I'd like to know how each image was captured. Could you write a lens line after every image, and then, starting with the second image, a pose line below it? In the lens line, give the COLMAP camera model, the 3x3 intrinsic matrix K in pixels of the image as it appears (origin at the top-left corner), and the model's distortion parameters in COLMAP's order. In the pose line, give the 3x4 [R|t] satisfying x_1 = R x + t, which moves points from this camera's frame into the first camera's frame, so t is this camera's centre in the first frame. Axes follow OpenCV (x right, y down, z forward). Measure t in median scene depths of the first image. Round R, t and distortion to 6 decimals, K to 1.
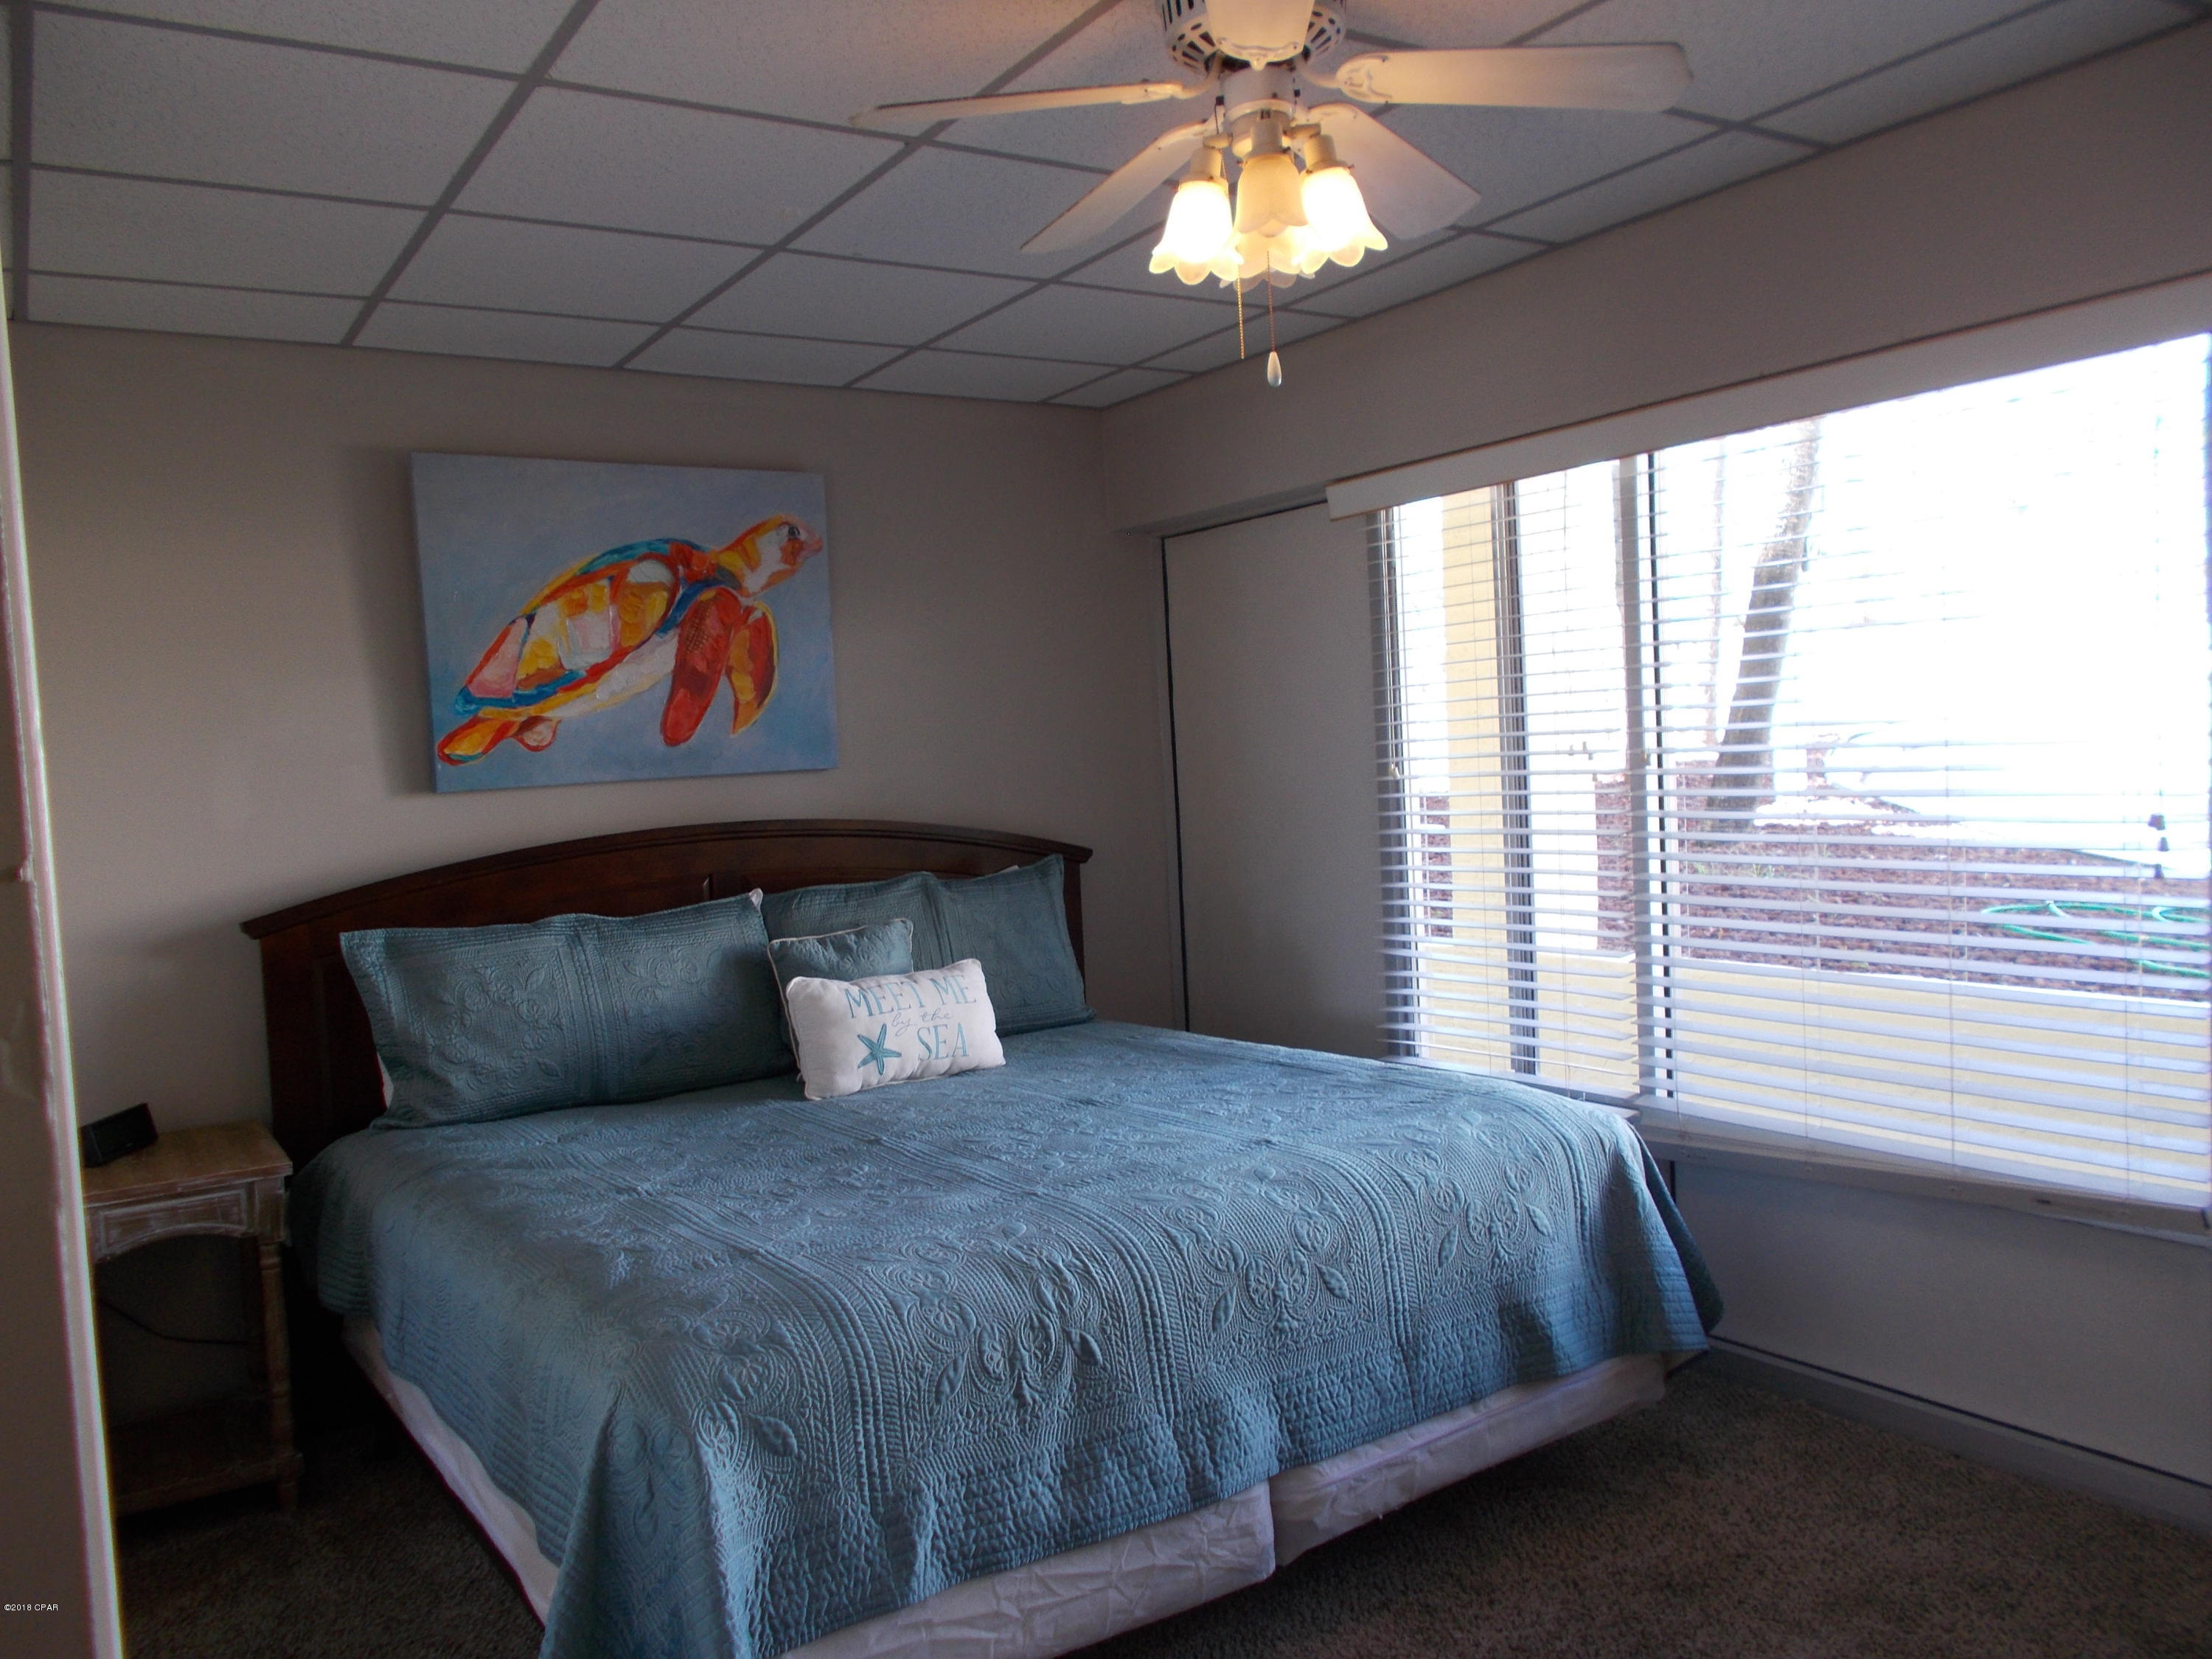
lens RADIAL K [[1607.1, 0, 1106.0], [0, 1607.1, 829.5], [0, 0, 1]] dist [0.009117, 0.003391]
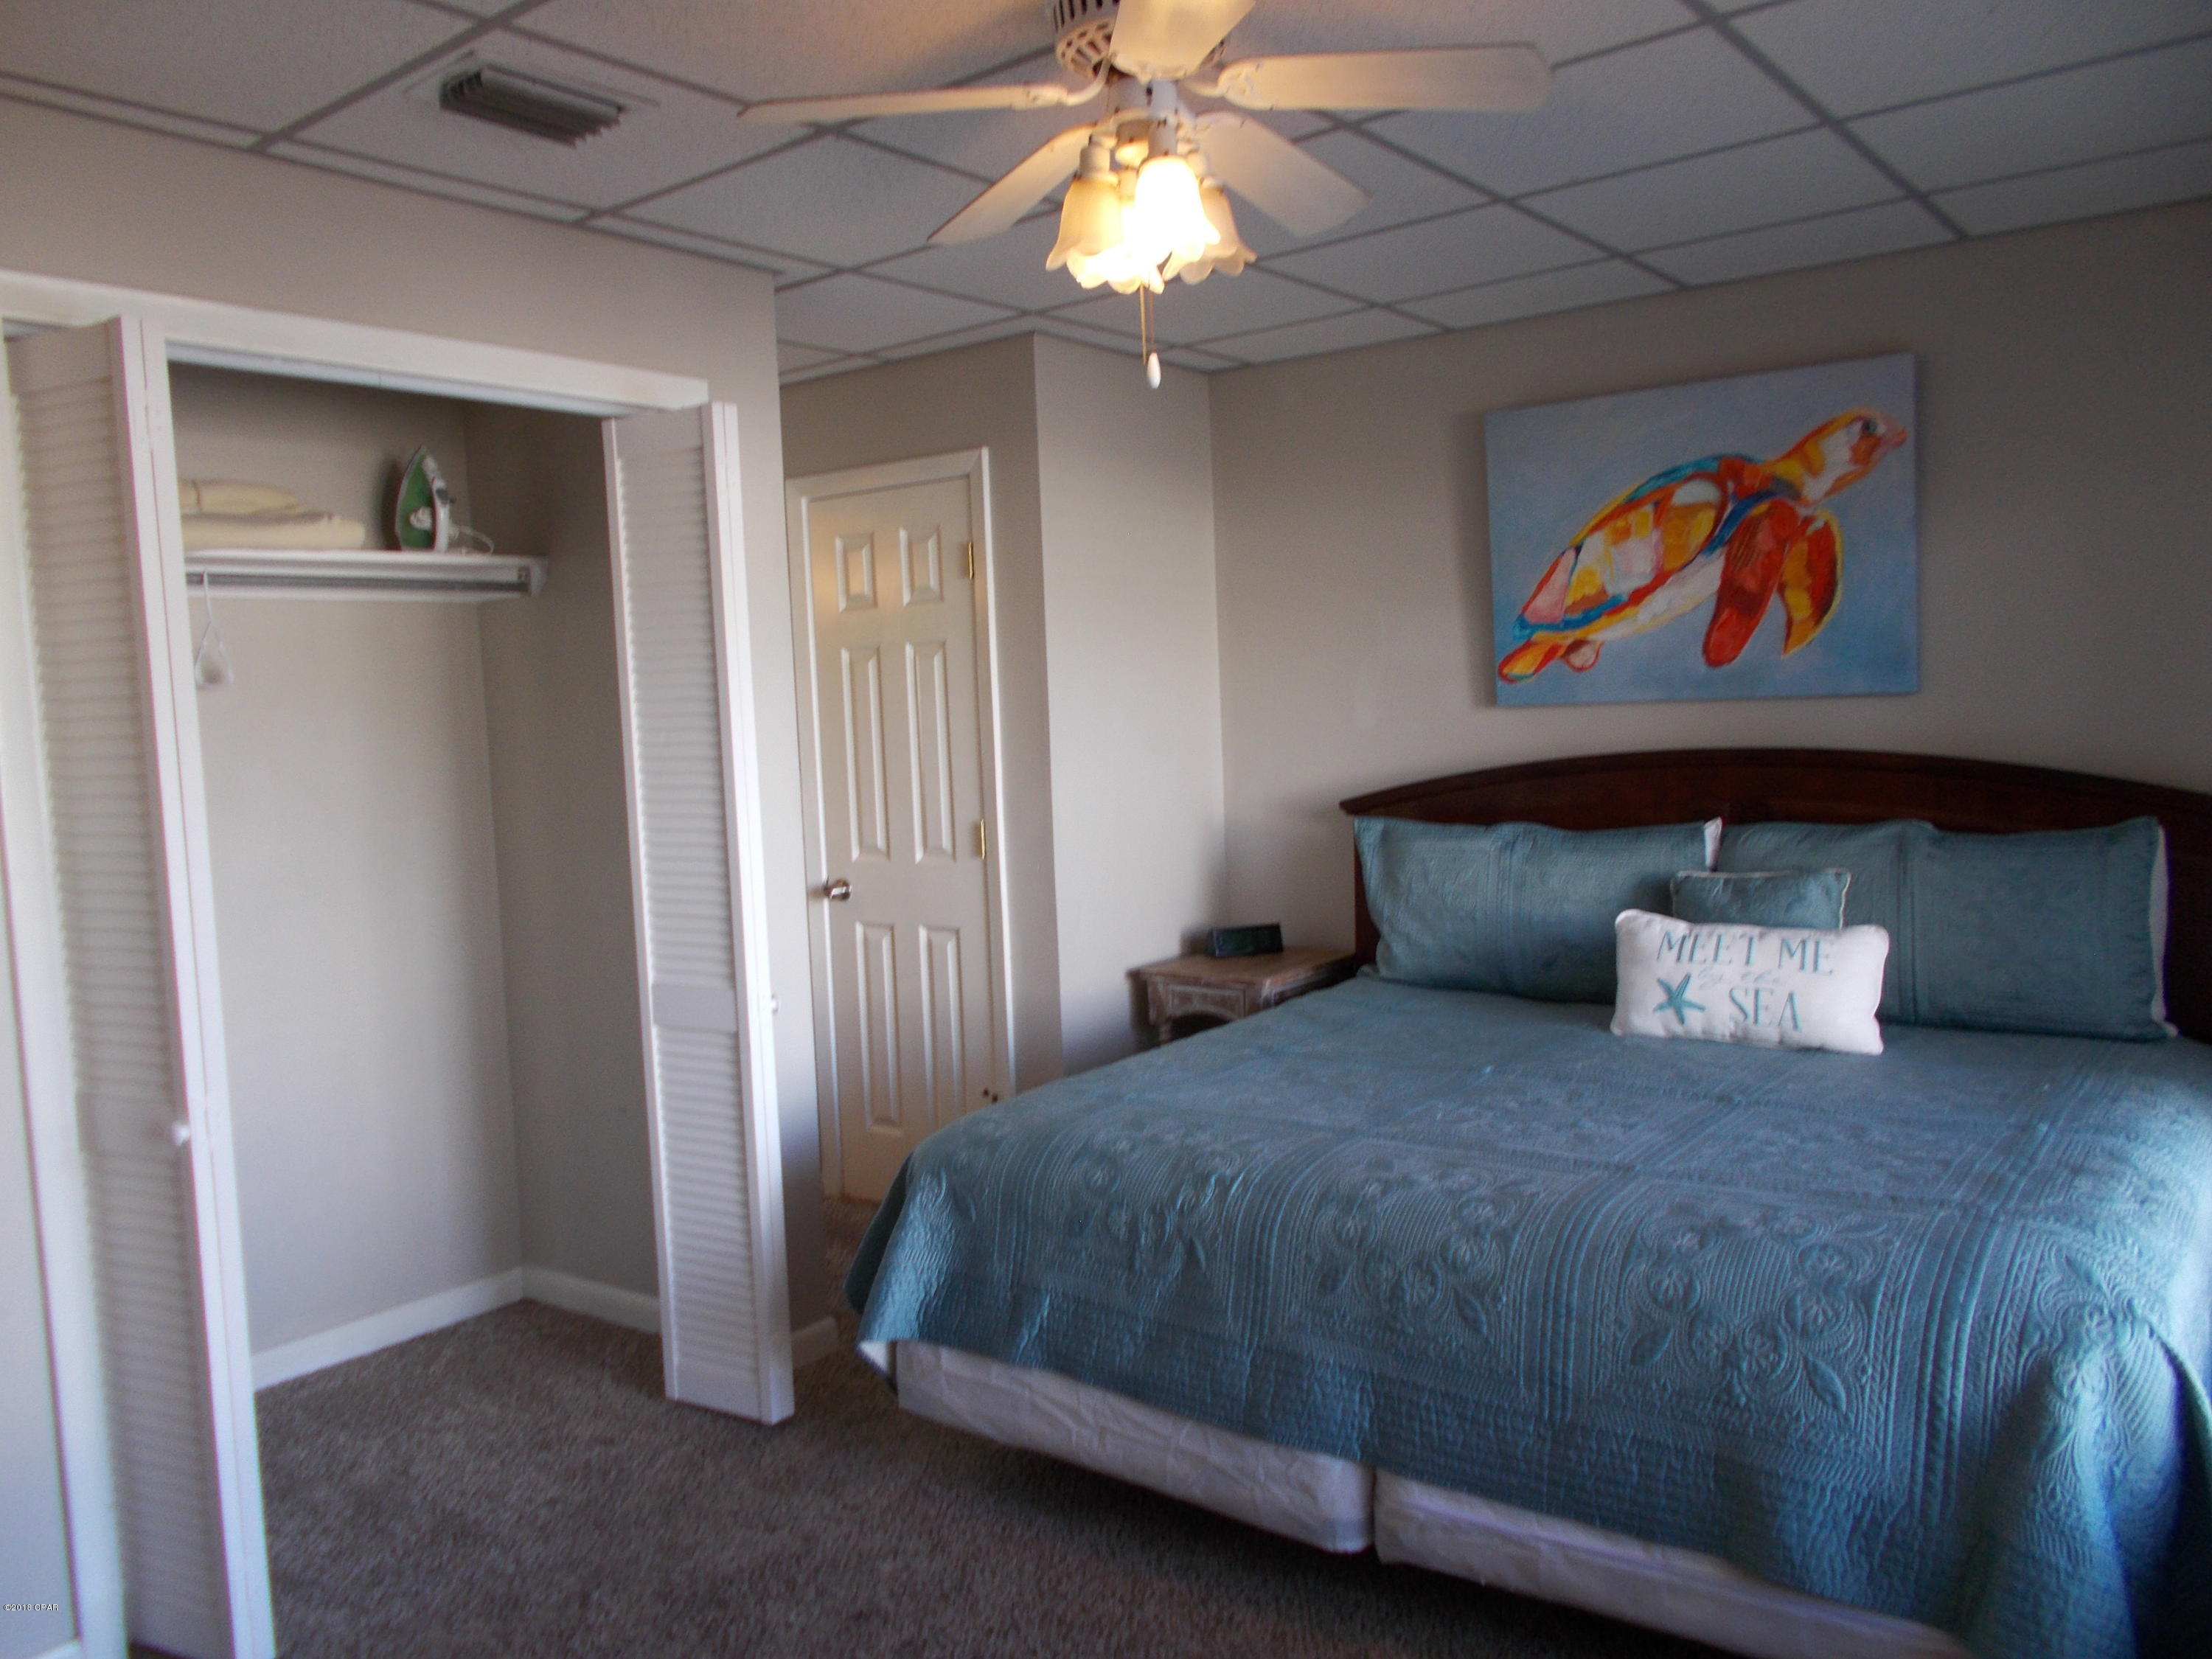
lens RADIAL K [[1607.1, 0, 1106.0], [0, 1607.1, 829.5], [0, 0, 1]] dist [0.009117, 0.003391]
pose [[0.377497, 0.112237, -0.919184, 0.533264], [-0.033764, 0.993636, 0.107462, -0.048267], [0.925395, -0.009531, 0.378884, 0.287955]]
